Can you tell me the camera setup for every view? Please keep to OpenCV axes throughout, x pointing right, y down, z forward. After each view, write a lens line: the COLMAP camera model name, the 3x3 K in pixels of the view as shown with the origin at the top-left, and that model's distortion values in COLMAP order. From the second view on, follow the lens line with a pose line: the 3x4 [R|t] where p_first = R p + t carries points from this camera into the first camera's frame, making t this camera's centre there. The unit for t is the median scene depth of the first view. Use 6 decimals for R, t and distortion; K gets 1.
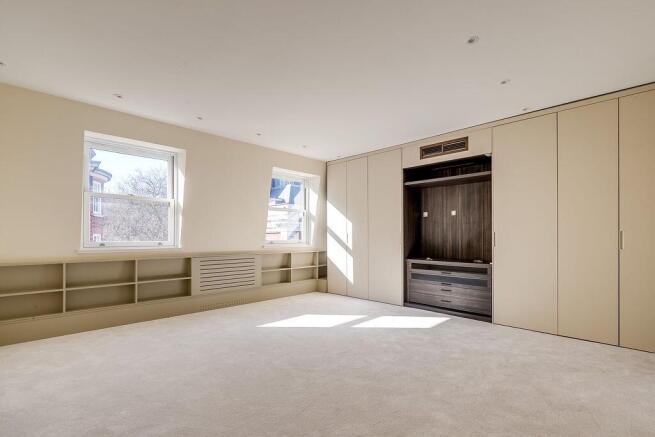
lens RADIAL K [[298.1, 0, 327.3], [0, 298.1, 236.1], [0, 0, 1]] dist [0.000718, 0.000257]
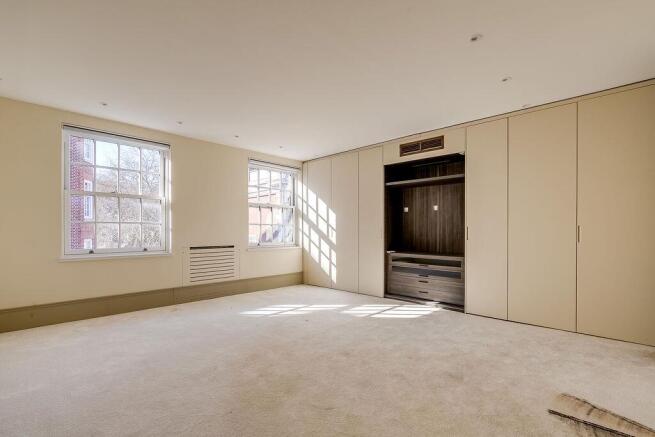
lens RADIAL K [[307.1, 0, 337.3], [0, 307.1, 230.9], [0, 0, 1]] dist [-0.011826, -0.000115]
pose [[0.999965, -0.000303, 0.008321, 0.085266], [0.000284, 0.999997, 0.002340, -0.000679], [-0.008322, -0.002337, 0.999963, -0.075408]]
